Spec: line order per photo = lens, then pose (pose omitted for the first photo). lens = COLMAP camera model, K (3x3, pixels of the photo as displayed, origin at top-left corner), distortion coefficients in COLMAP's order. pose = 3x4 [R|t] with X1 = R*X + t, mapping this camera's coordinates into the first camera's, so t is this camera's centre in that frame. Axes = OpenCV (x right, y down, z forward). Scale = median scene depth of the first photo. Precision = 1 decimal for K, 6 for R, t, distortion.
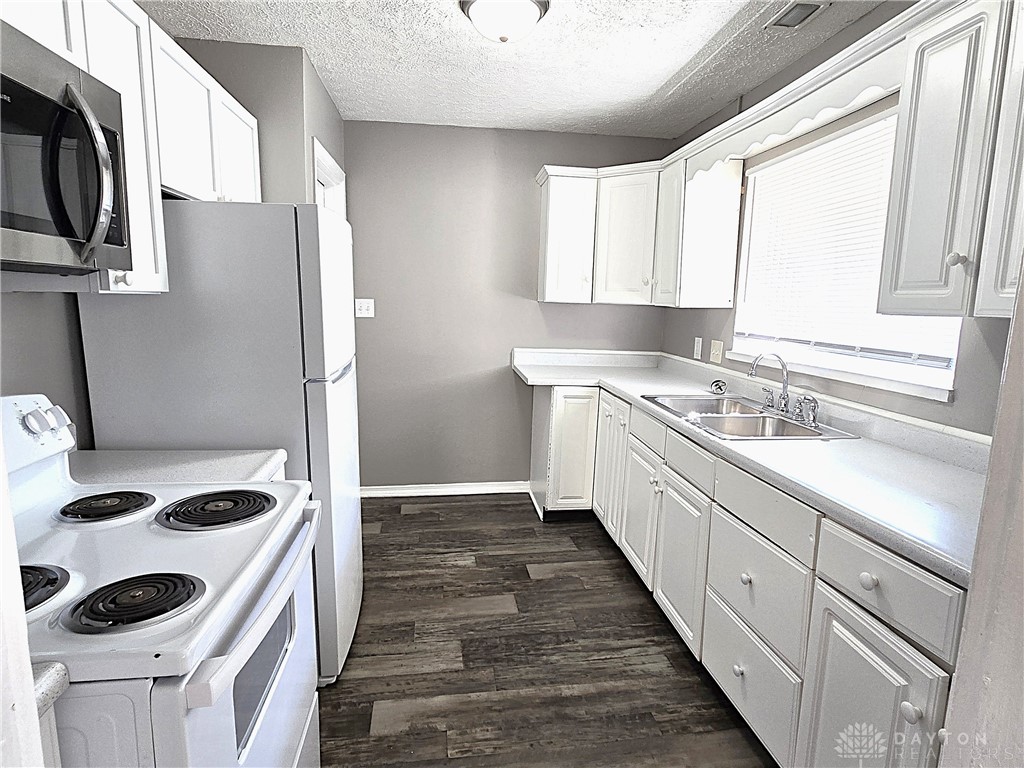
lens RADIAL K [[563.3, 0, 512.3], [0, 563.3, 385.6], [0, 0, 1]] dist [0.003624, 0.000645]
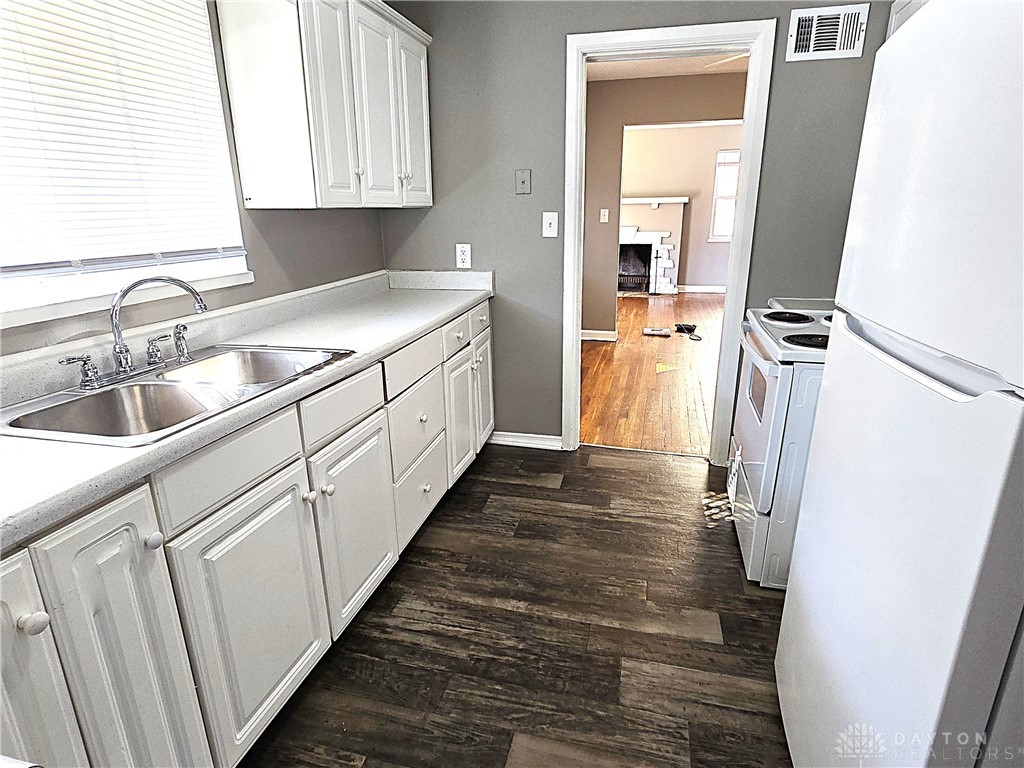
lens RADIAL K [[563.3, 0, 512.6], [0, 563.3, 383.5], [0, 0, 1]] dist [0.003624, 0.000645]
pose [[-0.928349, -0.118615, 0.352276, -0.179725], [0.049641, 0.899667, 0.433746, -0.225700], [-0.368380, 0.420155, -0.829317, 1.556387]]
